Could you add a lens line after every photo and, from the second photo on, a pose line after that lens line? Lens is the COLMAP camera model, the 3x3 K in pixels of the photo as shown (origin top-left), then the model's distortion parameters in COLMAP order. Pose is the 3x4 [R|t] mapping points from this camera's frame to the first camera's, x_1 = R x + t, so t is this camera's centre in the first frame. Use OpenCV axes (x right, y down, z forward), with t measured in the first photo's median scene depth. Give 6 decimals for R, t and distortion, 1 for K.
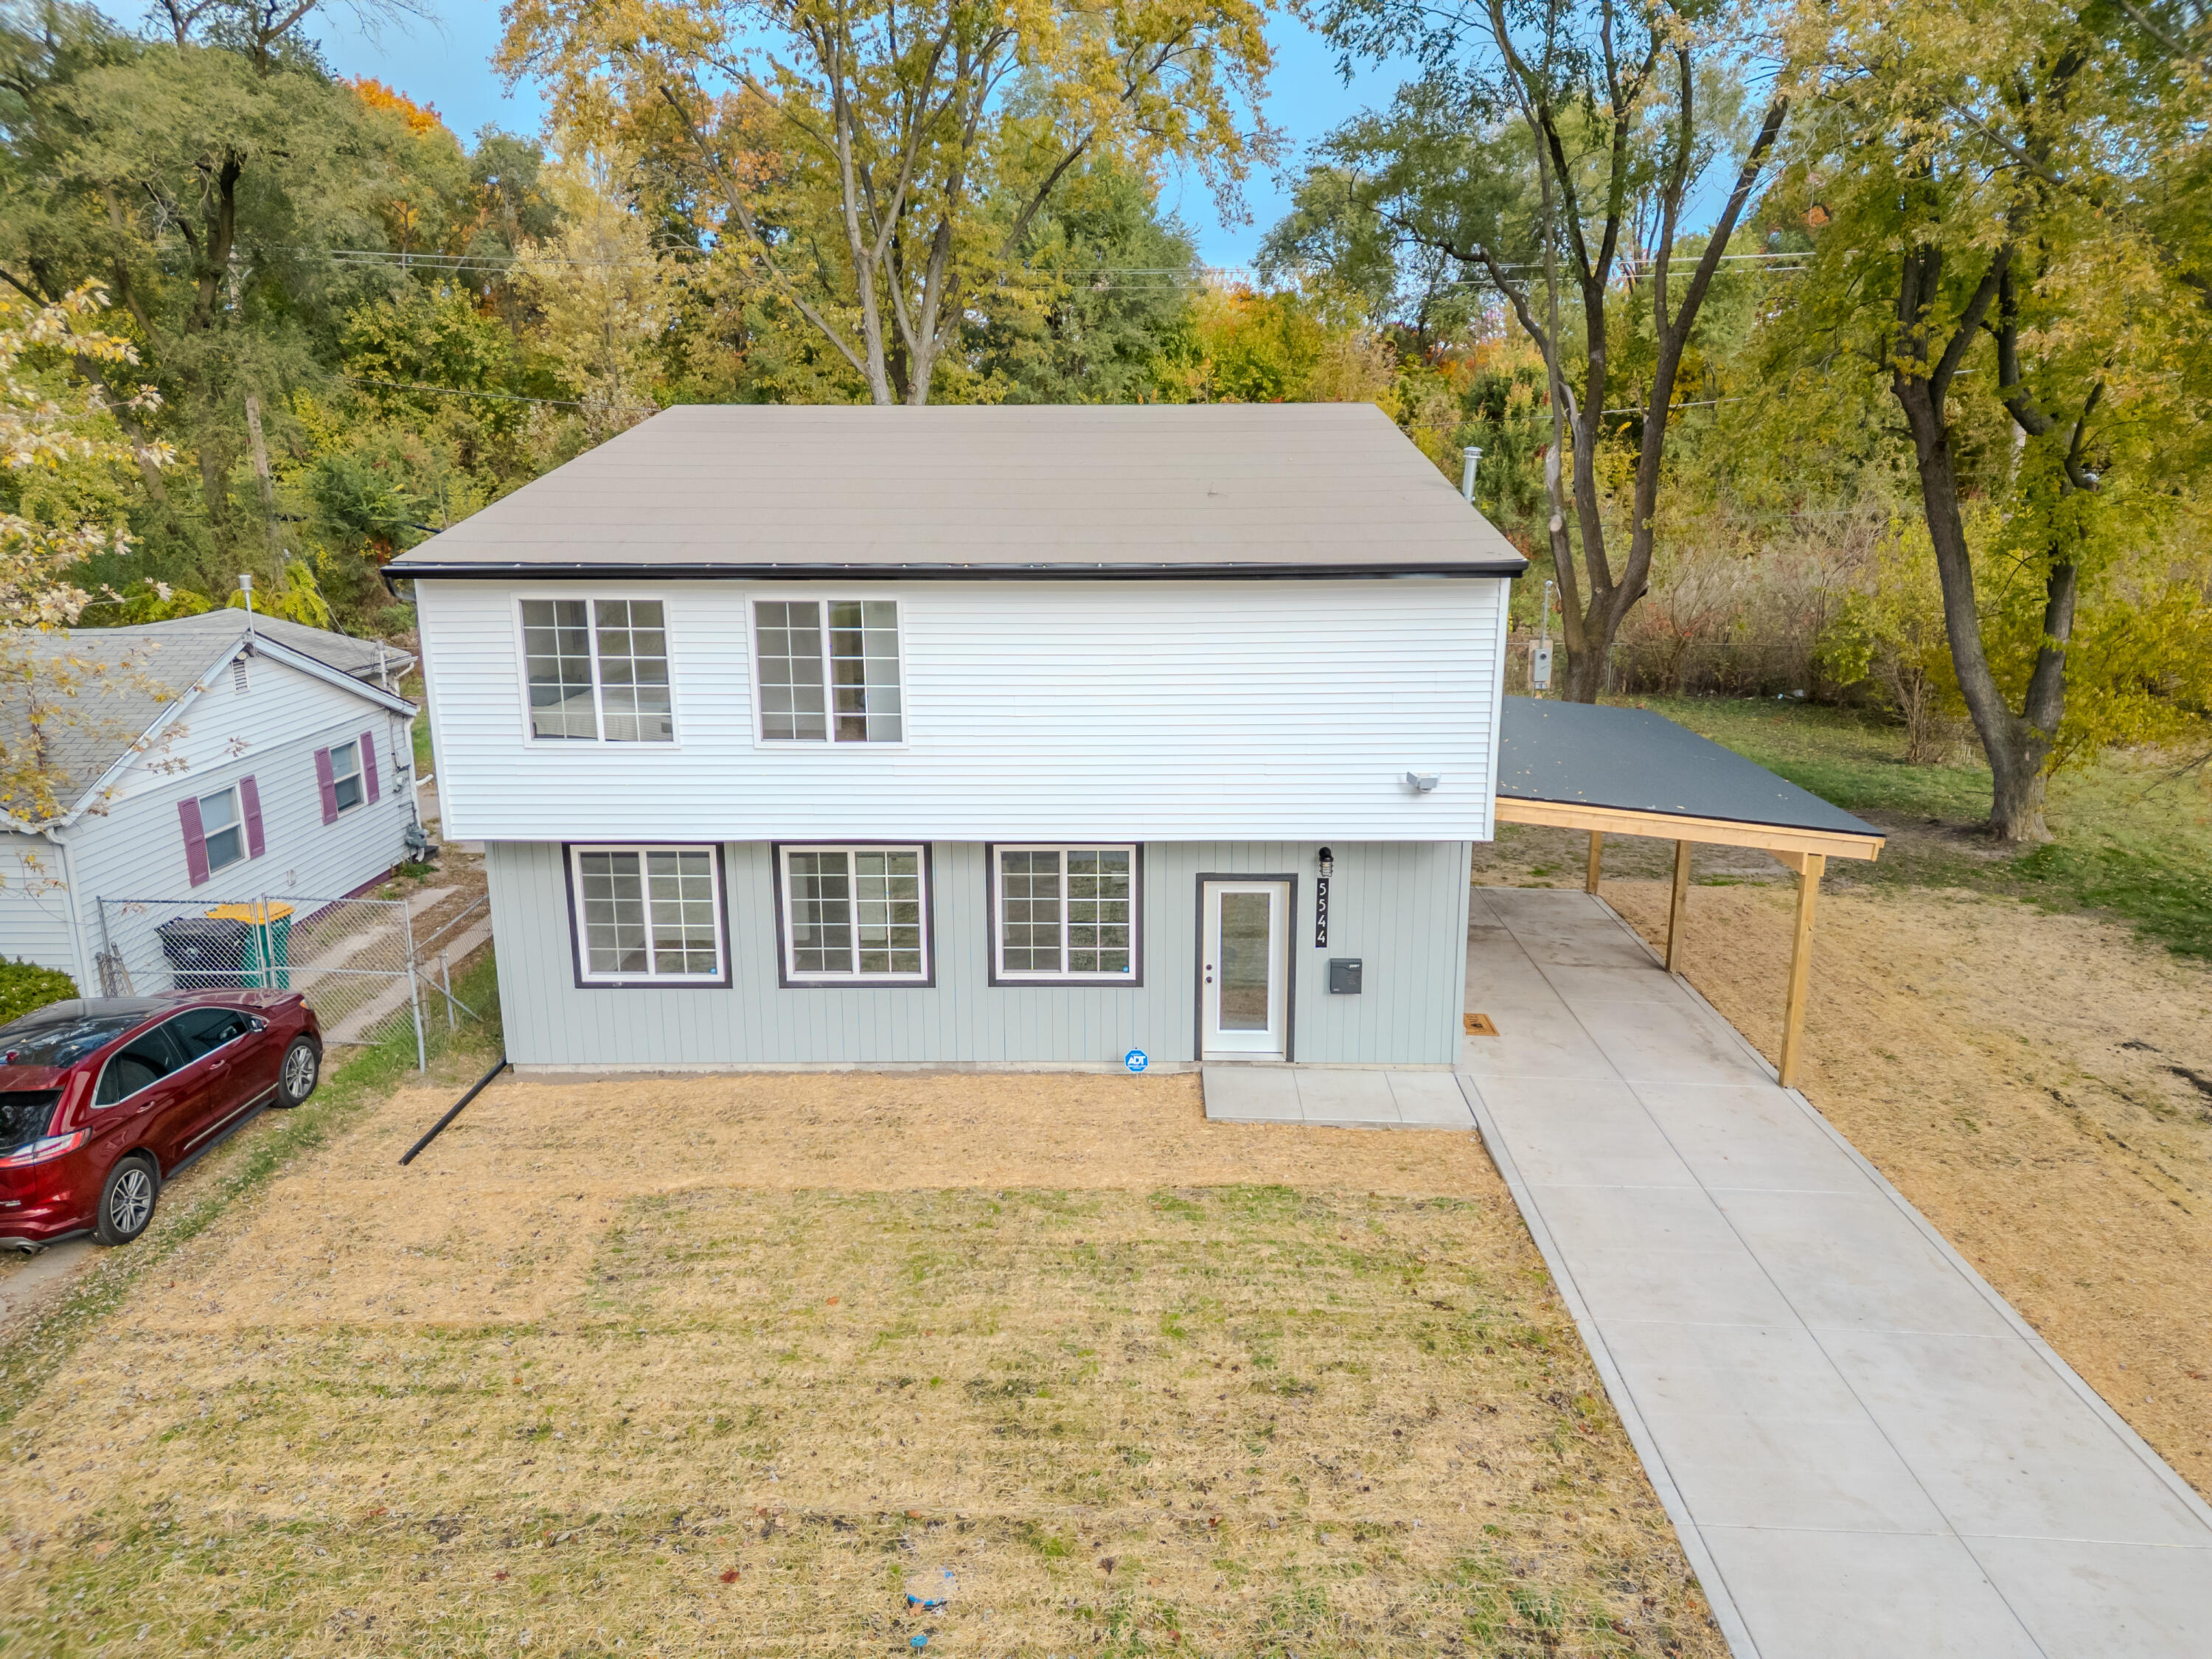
lens RADIAL K [[1528.5, 0, 1100.5], [0, 1528.5, 822.7], [0, 0, 1]] dist [0.073432, -0.067749]
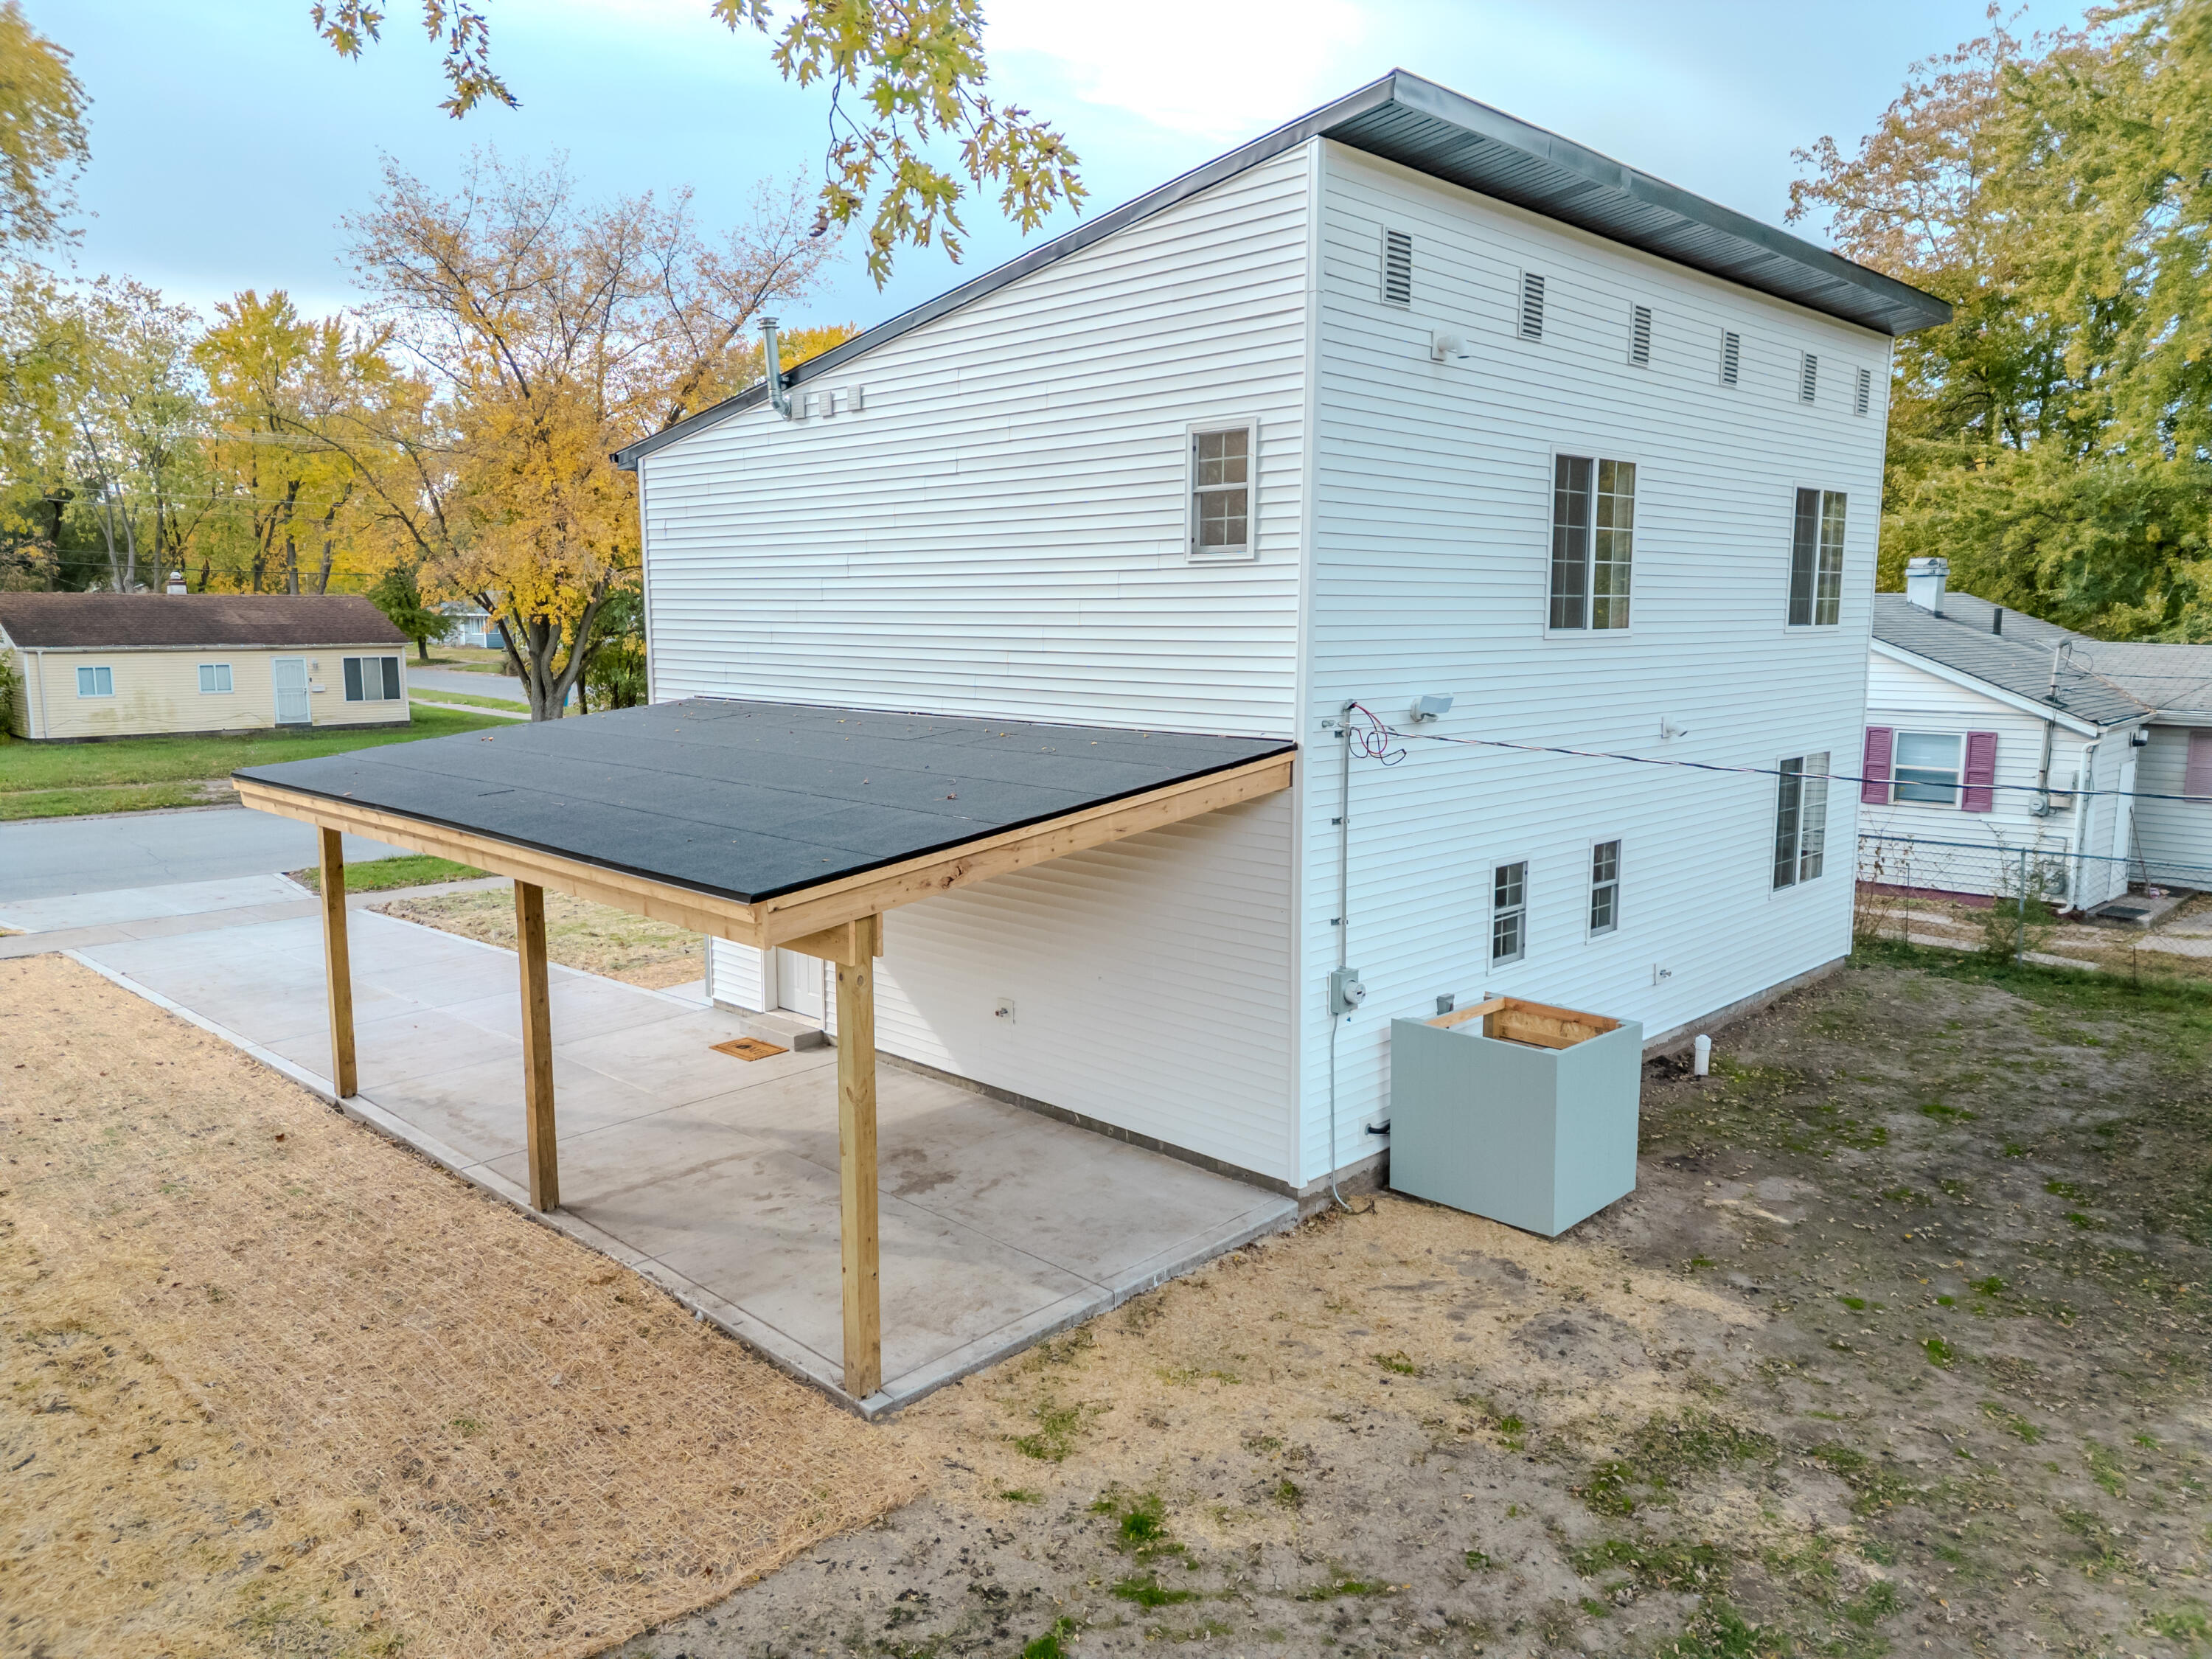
lens RADIAL K [[1528.5, 0, 1100.5], [0, 1528.5, 822.7], [0, 0, 1]] dist [0.073432, -0.067749]
pose [[-0.678557, 0.106484, -0.726789, 0.762812], [-0.168021, 0.940704, 0.294696, -0.274225], [0.715073, 0.322083, -0.620429, 1.775993]]
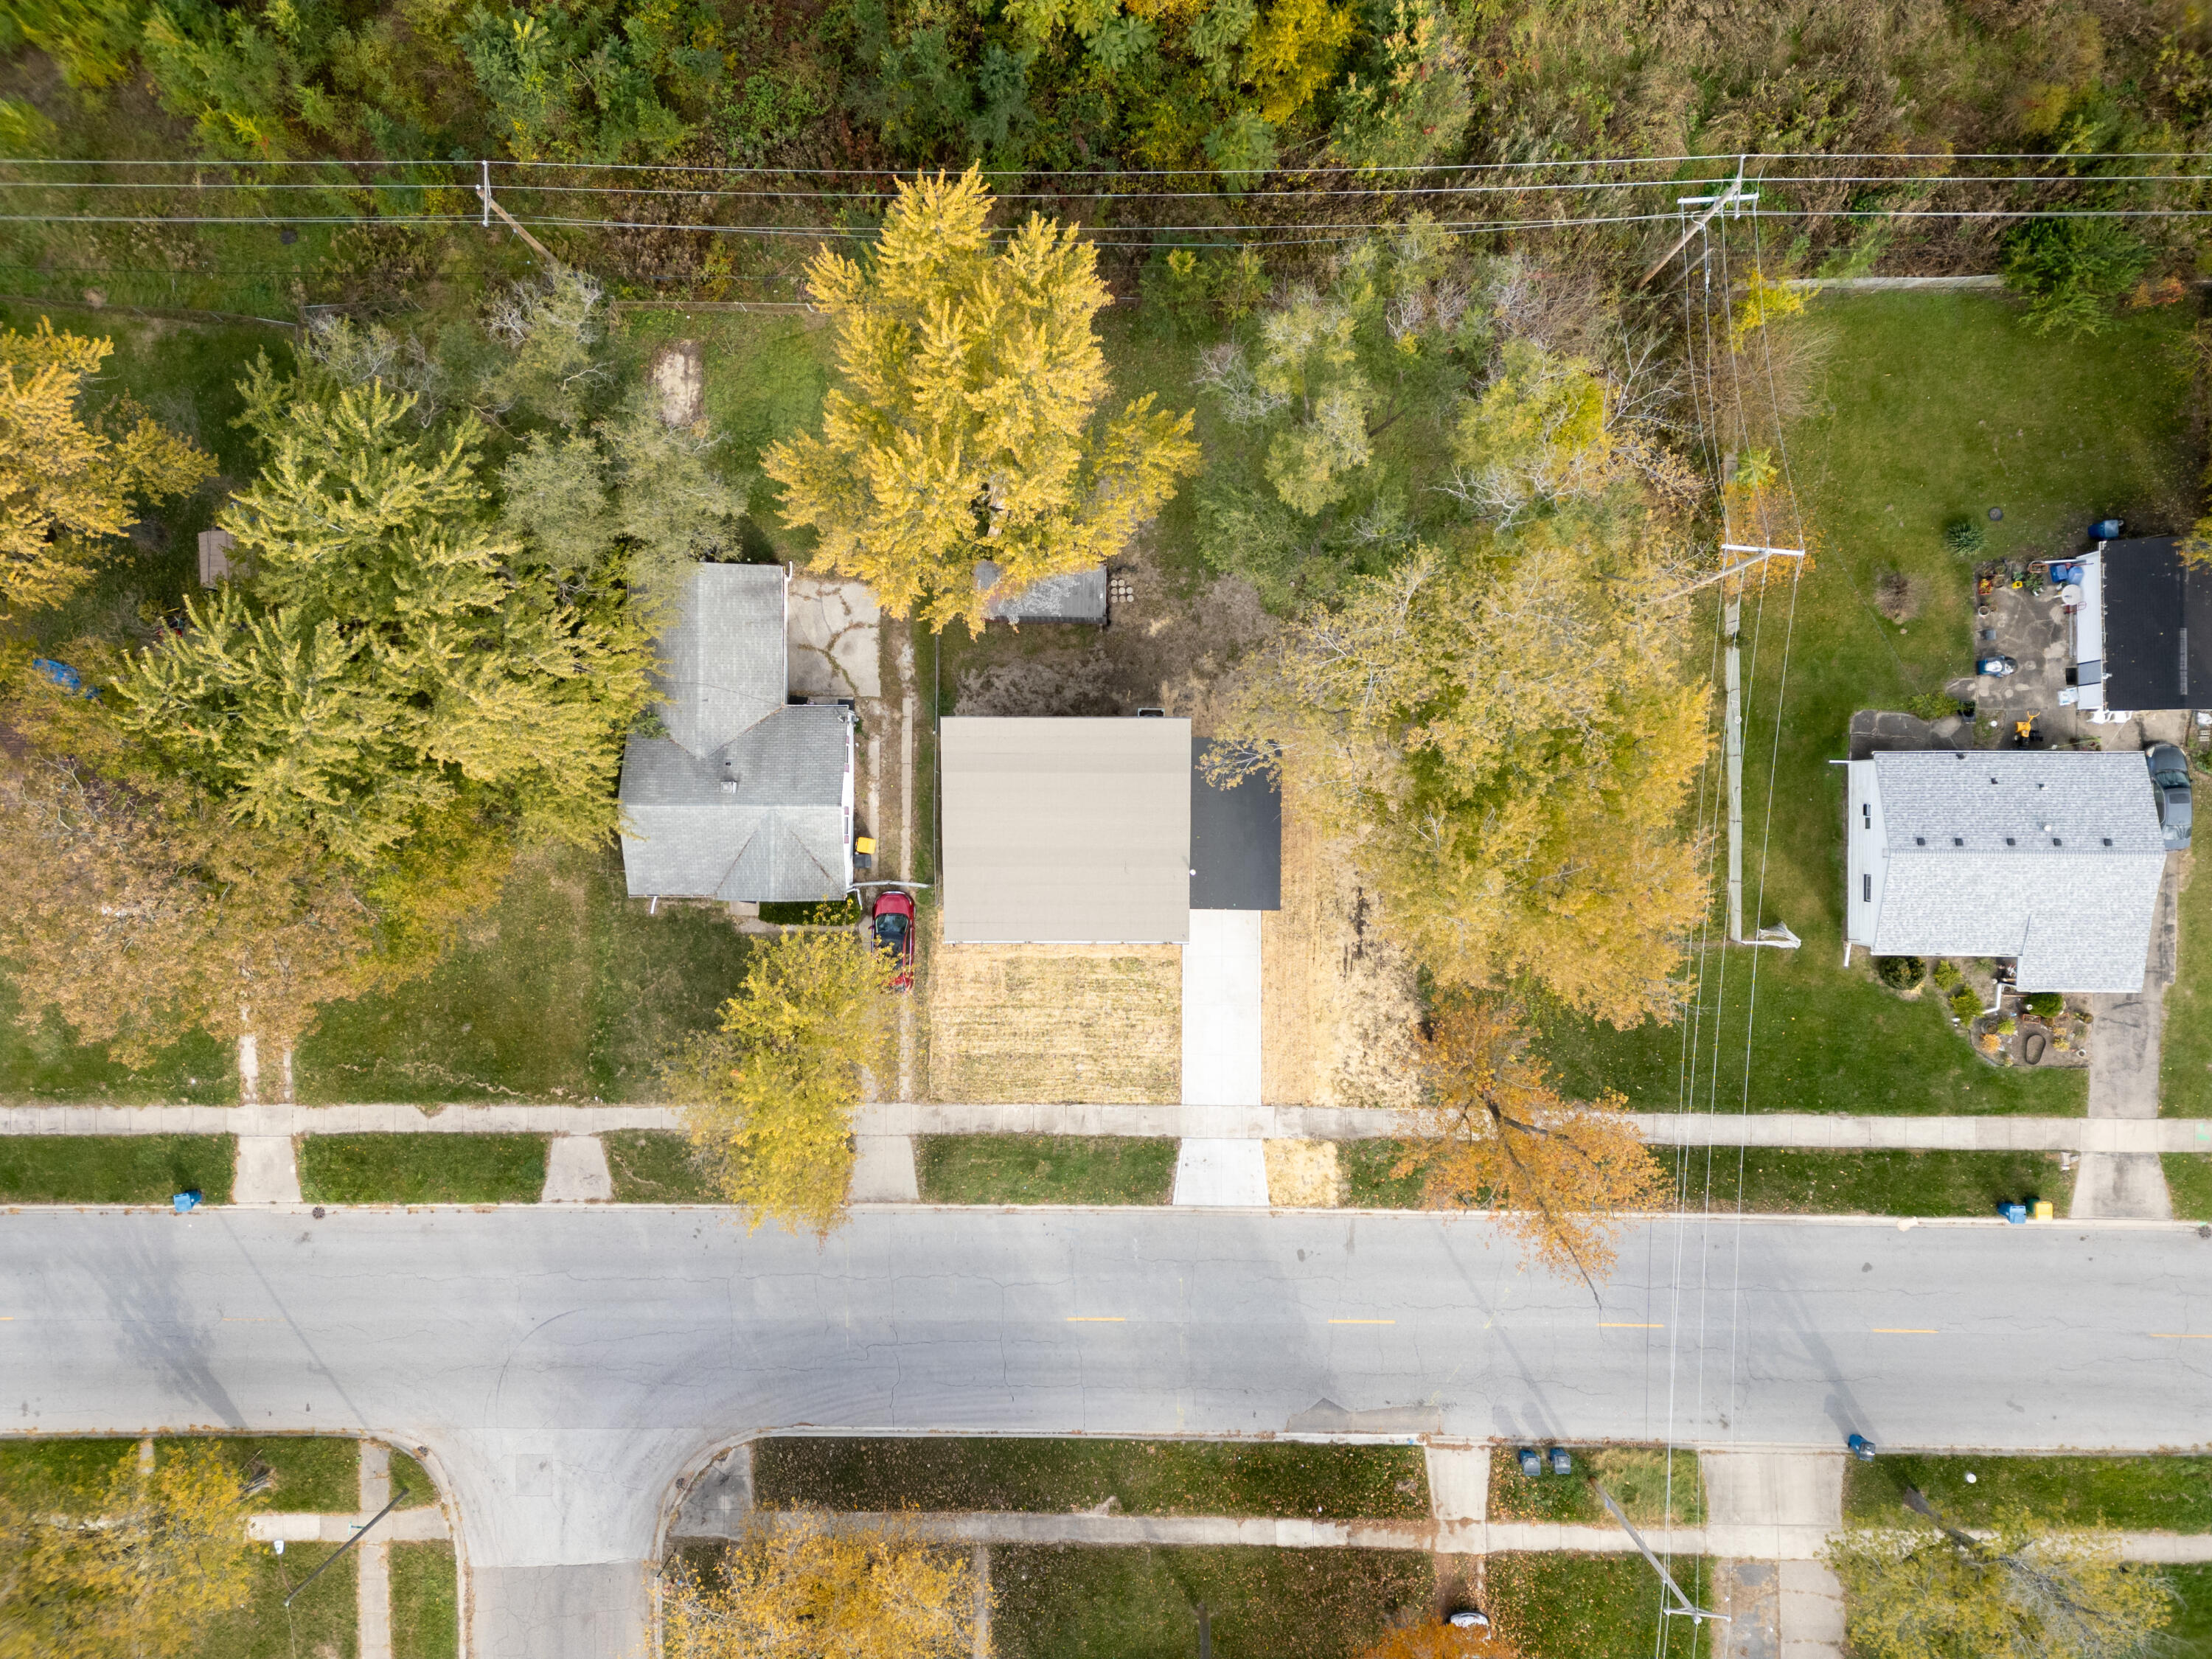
lens RADIAL K [[1528.5, 0, 1100.5], [0, 1528.5, 822.7], [0, 0, 1]] dist [0.073432, -0.067749]
pose [[0.999866, -0.014437, -0.007653, 0.038944], [0.011008, 0.248997, 0.968442, -4.066417], [-0.012076, -0.968397, 0.249123, 0.174133]]
